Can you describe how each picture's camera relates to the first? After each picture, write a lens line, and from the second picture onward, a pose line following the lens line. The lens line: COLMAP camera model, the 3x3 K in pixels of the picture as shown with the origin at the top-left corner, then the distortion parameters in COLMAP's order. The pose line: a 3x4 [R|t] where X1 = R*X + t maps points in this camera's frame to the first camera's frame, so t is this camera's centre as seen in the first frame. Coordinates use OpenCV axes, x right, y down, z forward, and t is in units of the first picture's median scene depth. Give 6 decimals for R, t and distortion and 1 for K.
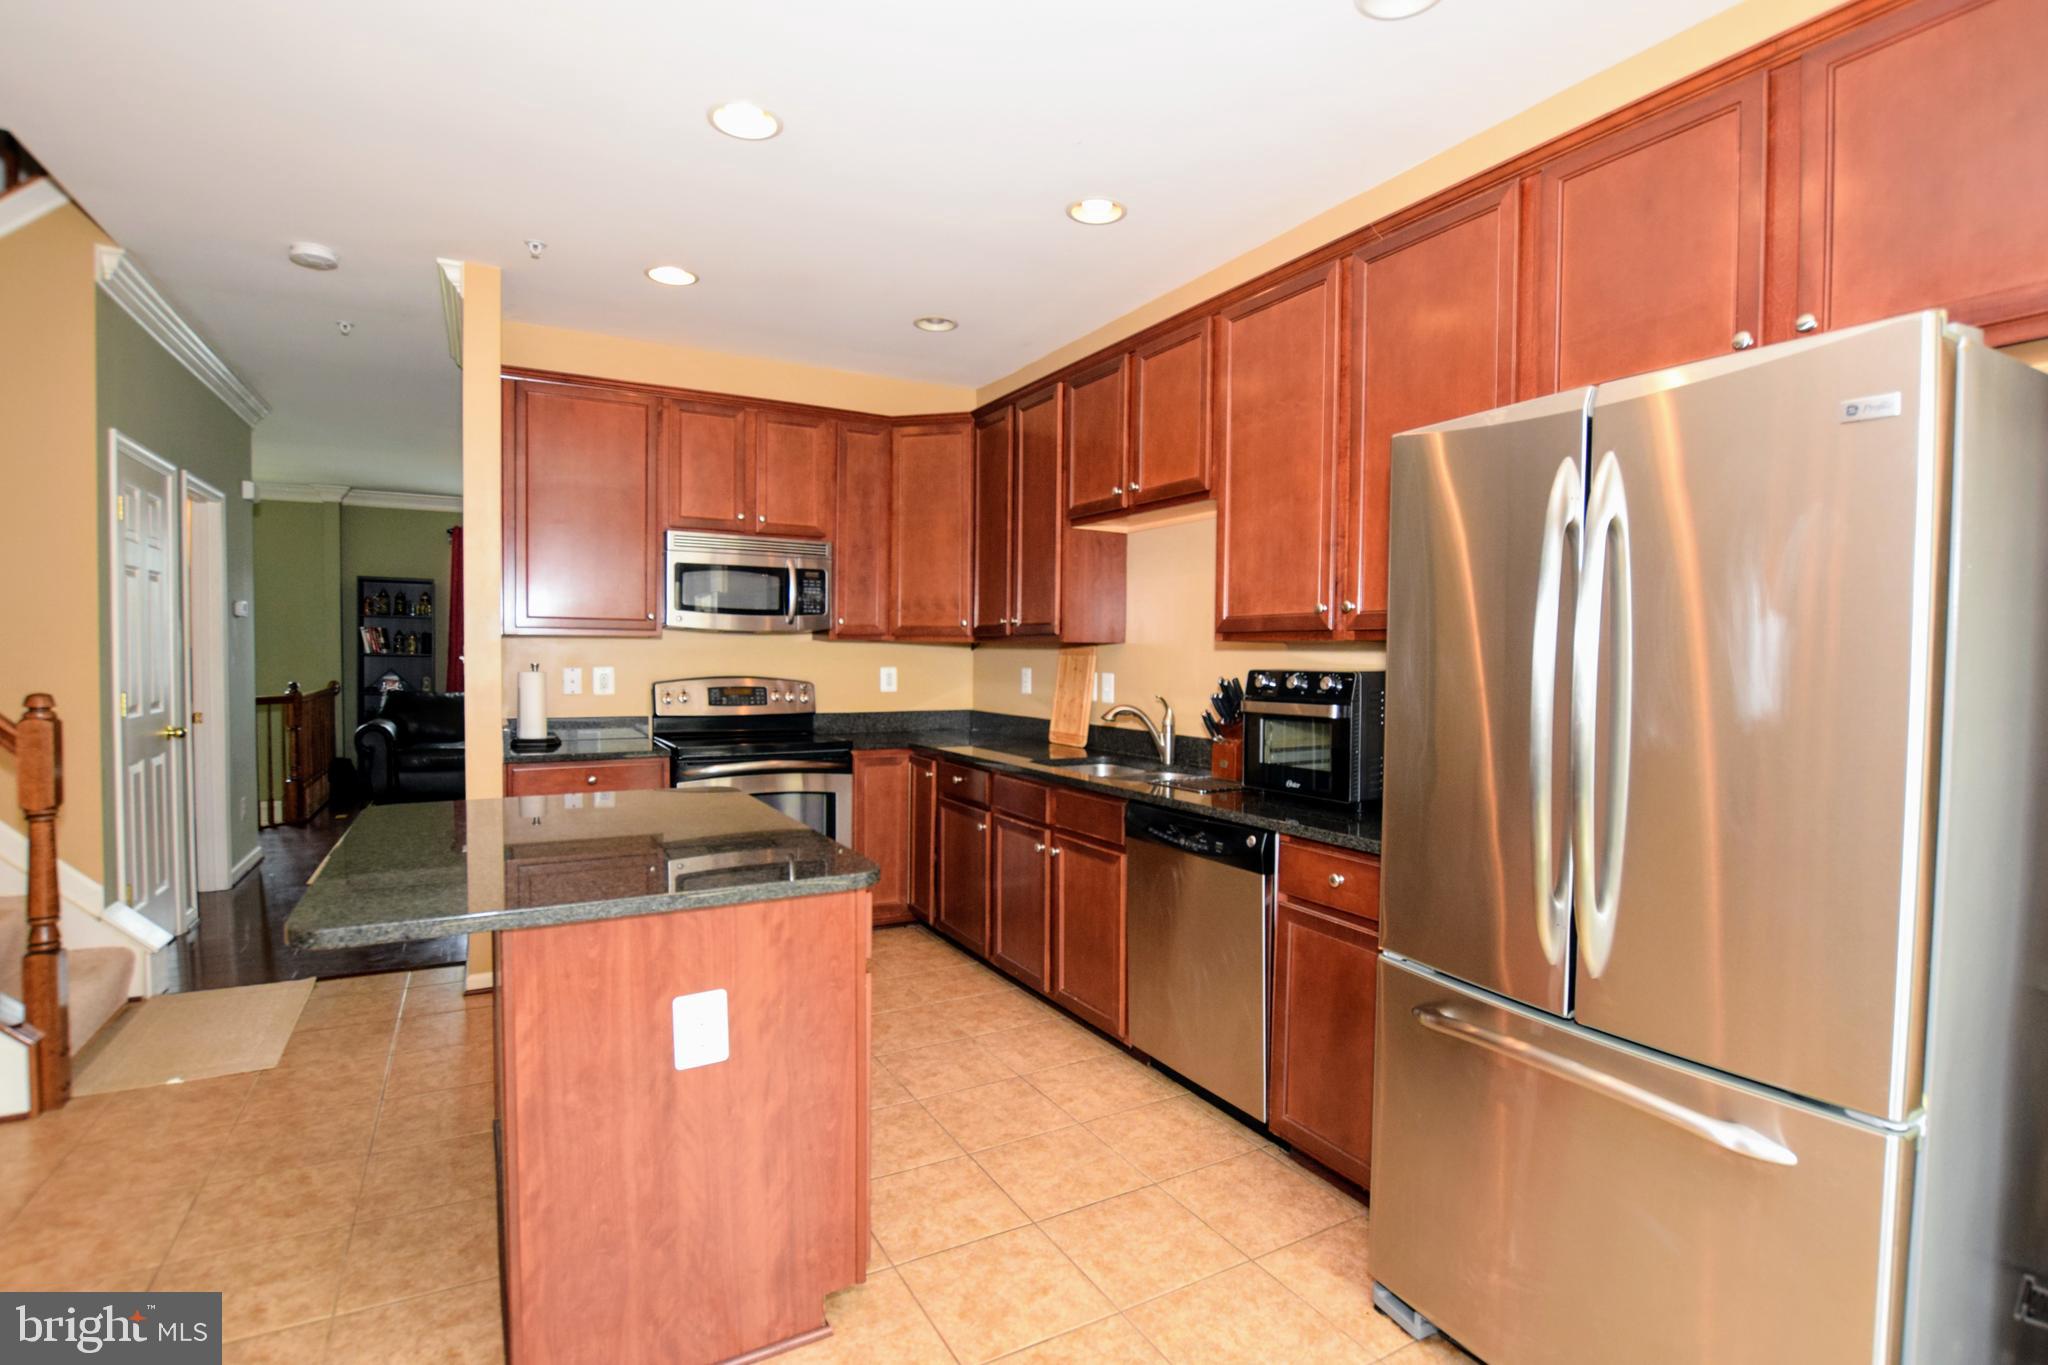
lens RADIAL K [[949.4, 0, 1015.7], [0, 949.4, 684.2], [0, 0, 1]] dist [-0.024133, 0.001121]
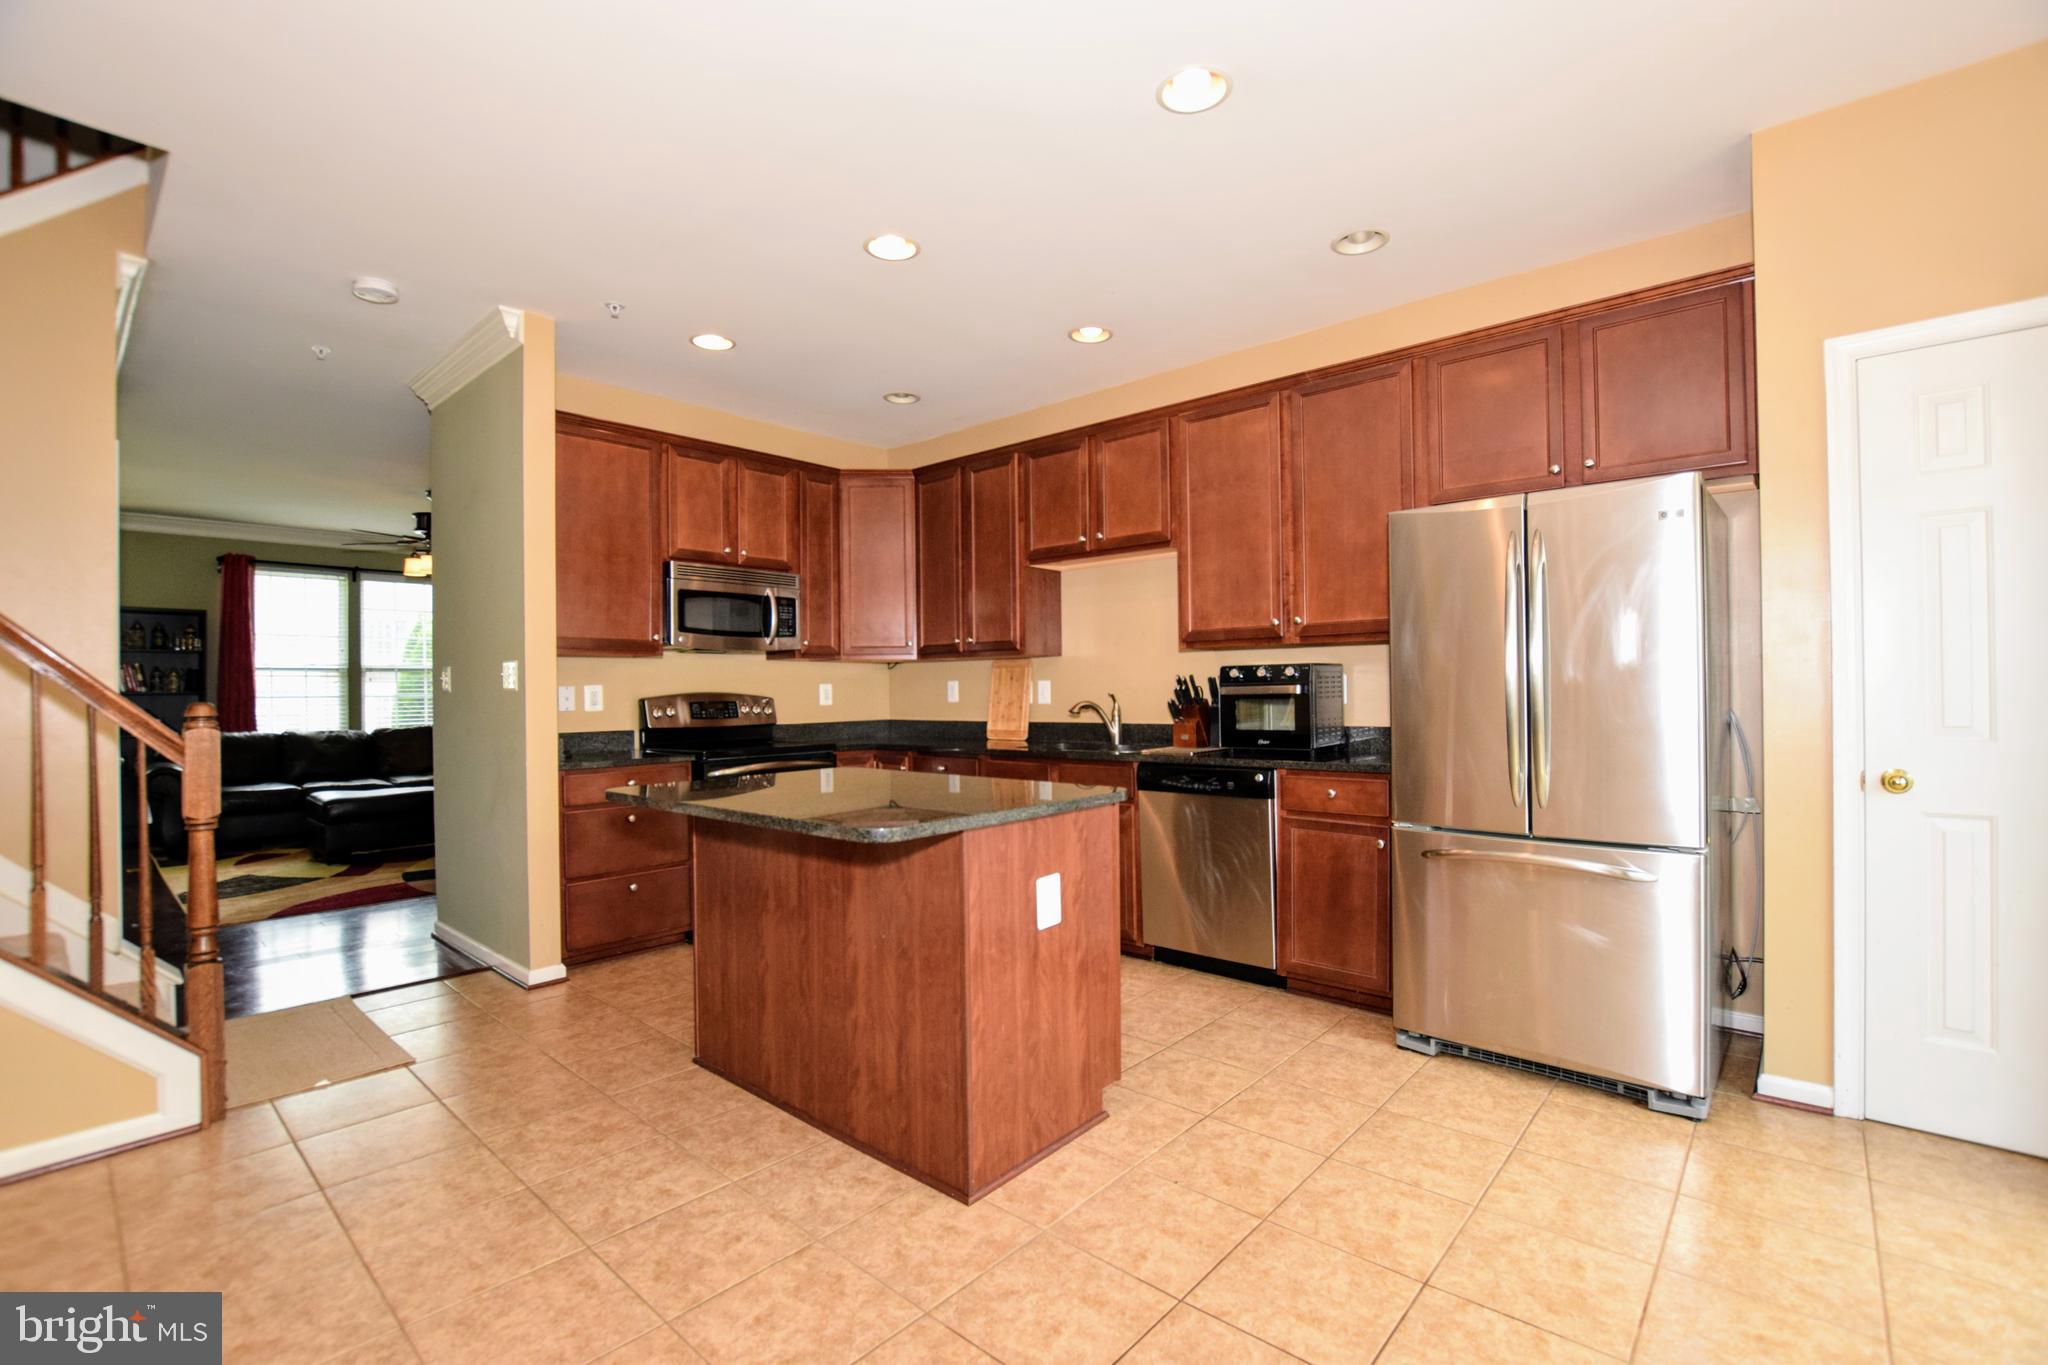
lens RADIAL K [[884.8, 0, 1016.5], [0, 884.8, 681.5], [0, 0, 1]] dist [-0.023767, -0.000039]
pose [[0.946332, -0.019649, 0.322599, -0.426525], [0.032684, 0.998851, -0.035039, 0.040089], [-0.321540, 0.043702, 0.945887, -0.146191]]
